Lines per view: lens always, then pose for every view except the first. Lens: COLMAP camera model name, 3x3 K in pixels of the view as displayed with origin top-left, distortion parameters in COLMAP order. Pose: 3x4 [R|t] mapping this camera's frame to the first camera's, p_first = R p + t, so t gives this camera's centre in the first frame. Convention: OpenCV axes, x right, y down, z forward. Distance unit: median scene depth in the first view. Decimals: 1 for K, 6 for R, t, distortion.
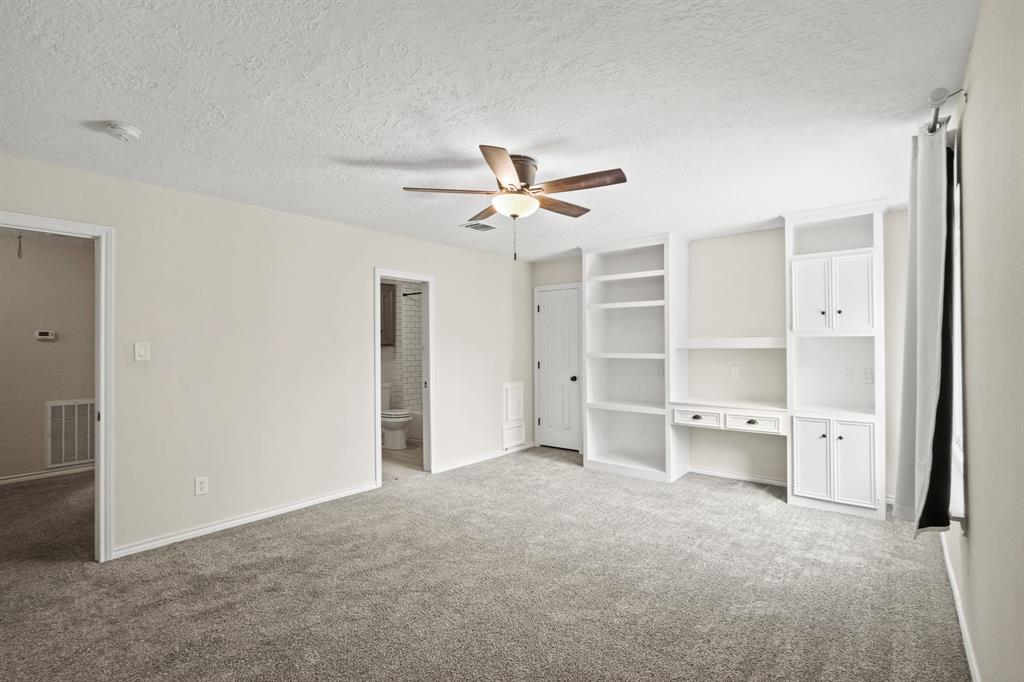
lens RADIAL K [[480.8, 0, 512.6], [0, 480.8, 344.0], [0, 0, 1]] dist [-0.048653, 0.021505]
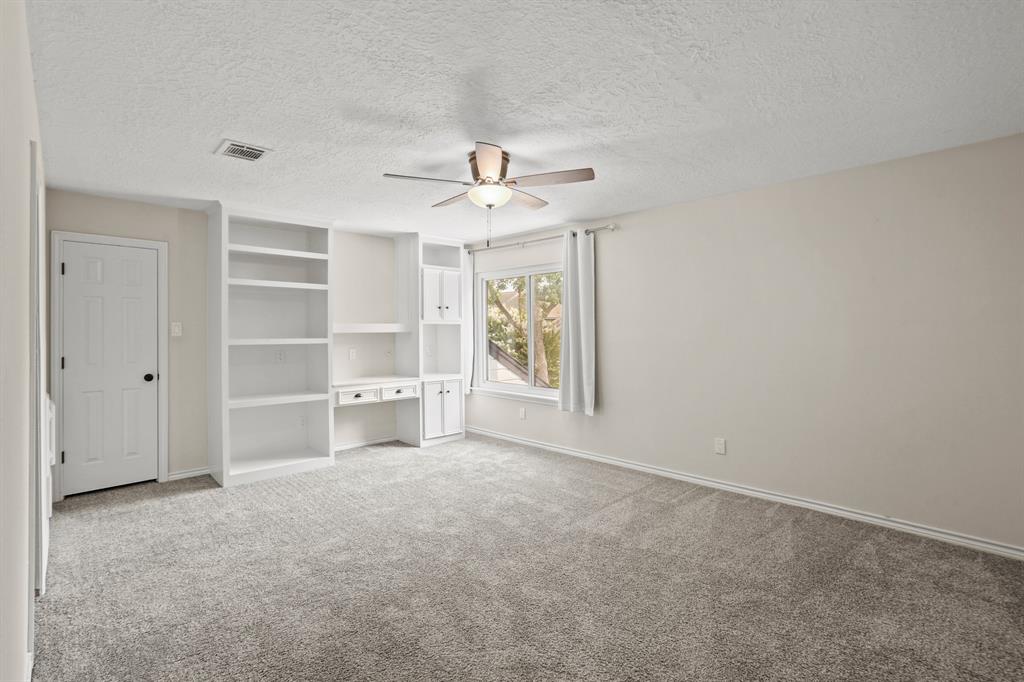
lens RADIAL K [[480.8, 0, 511.3], [0, 480.8, 330.4], [0, 0, 1]] dist [-0.048653, 0.021505]
pose [[0.084767, 0.003888, 0.996393, -0.679919], [0.000557, 0.999992, -0.003949, 0.008492], [-0.996401, 0.000890, 0.084764, 0.559998]]
